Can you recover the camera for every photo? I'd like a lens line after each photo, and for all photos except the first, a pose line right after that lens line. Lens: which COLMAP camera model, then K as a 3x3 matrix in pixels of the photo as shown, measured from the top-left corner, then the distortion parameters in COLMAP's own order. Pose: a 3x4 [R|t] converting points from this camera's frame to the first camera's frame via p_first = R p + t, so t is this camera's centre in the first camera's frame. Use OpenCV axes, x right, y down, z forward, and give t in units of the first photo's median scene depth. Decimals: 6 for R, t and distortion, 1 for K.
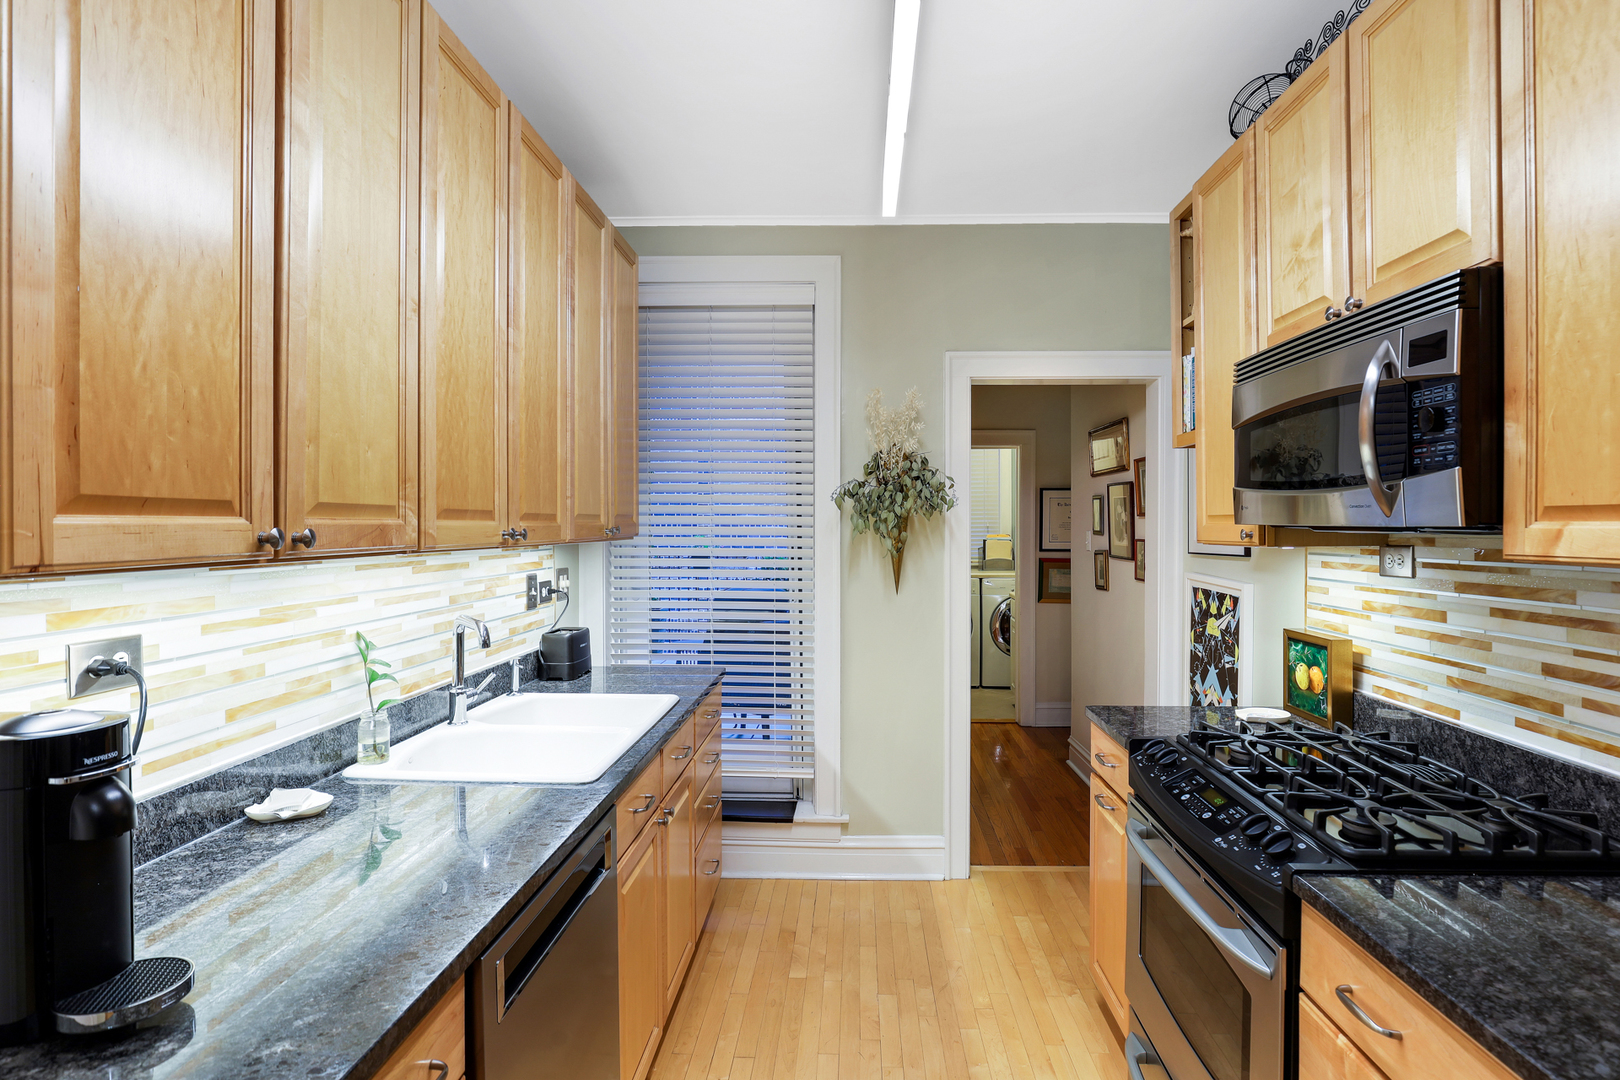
lens RADIAL K [[793.5, 0, 815.1], [0, 793.5, 528.0], [0, 0, 1]] dist [-0.029001, 0.001152]
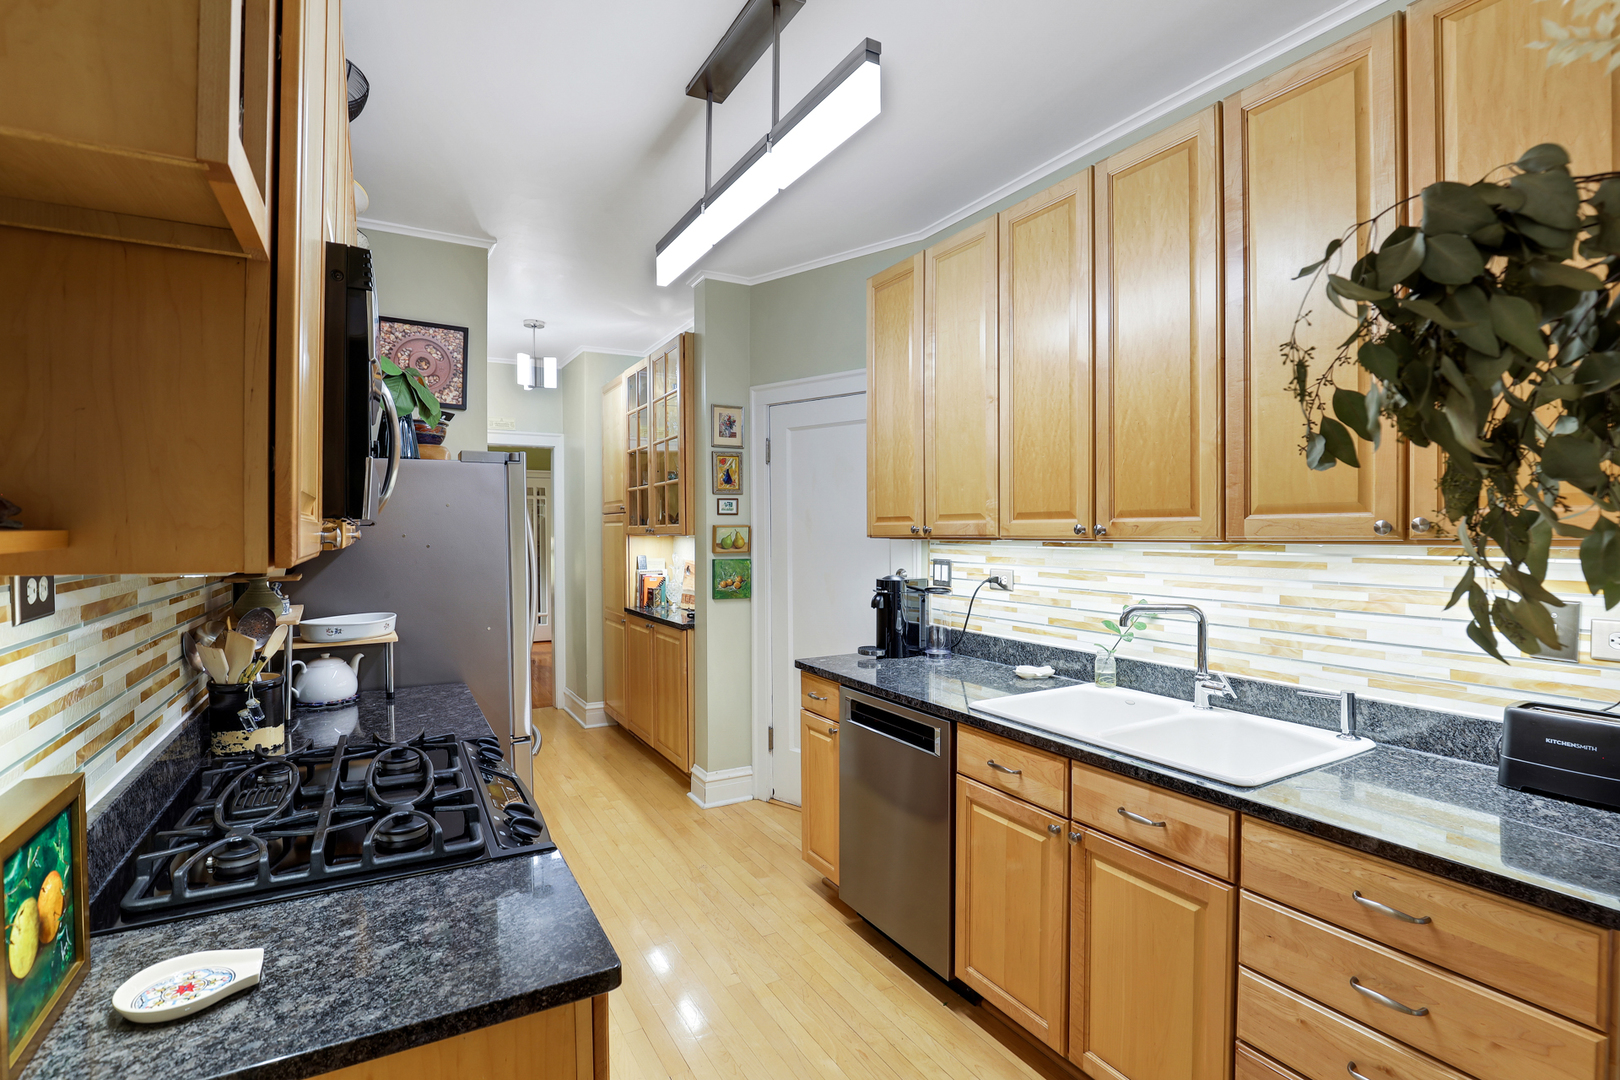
lens RADIAL K [[793.5, 0, 815.1], [0, 793.5, 528.0], [0, 0, 1]] dist [-0.029001, 0.001152]
pose [[-0.847750, 0.004738, -0.530375, 0.524150], [0.004409, 0.999989, 0.001887, 0.001851], [0.530377, -0.000739, -0.847761, 1.575359]]
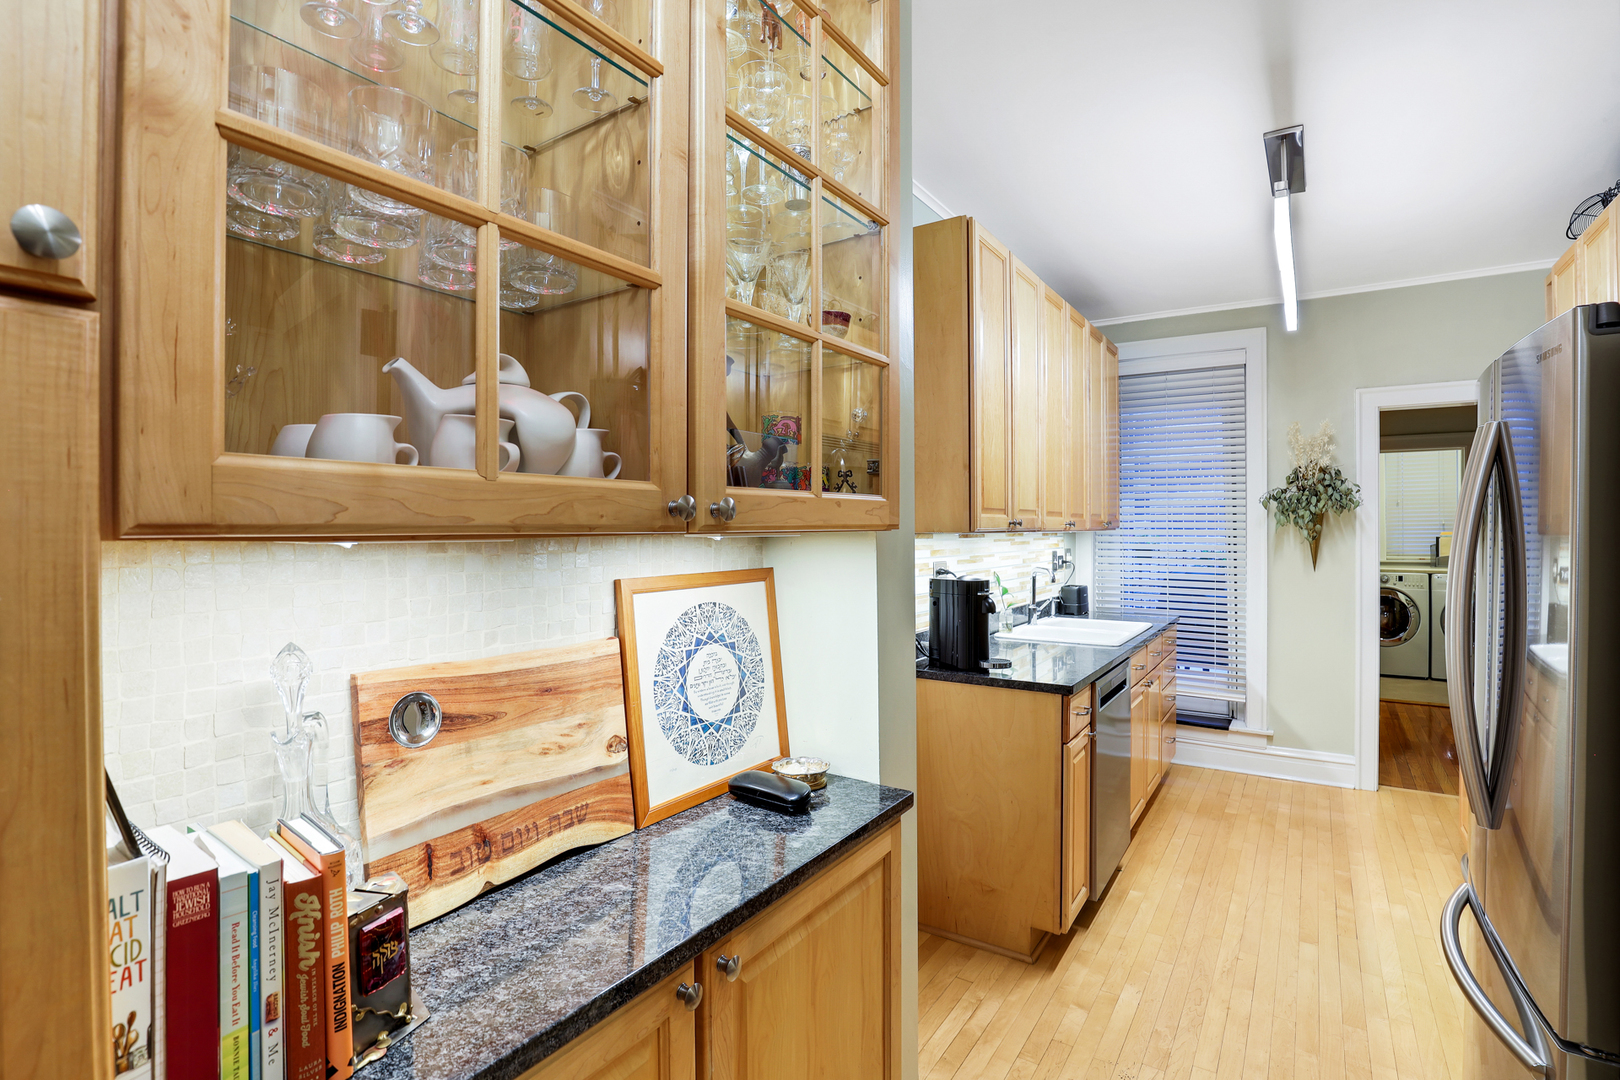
lens RADIAL K [[768.8, 0, 846.0], [0, 768.8, 534.2], [0, 0, 1]] dist [-0.023099, 0.000089]
pose [[0.878097, 0.000663, -0.478482, 0.037761], [0.001361, 0.999992, 0.003883, 0.022254], [0.478480, -0.004061, 0.878089, -0.836156]]
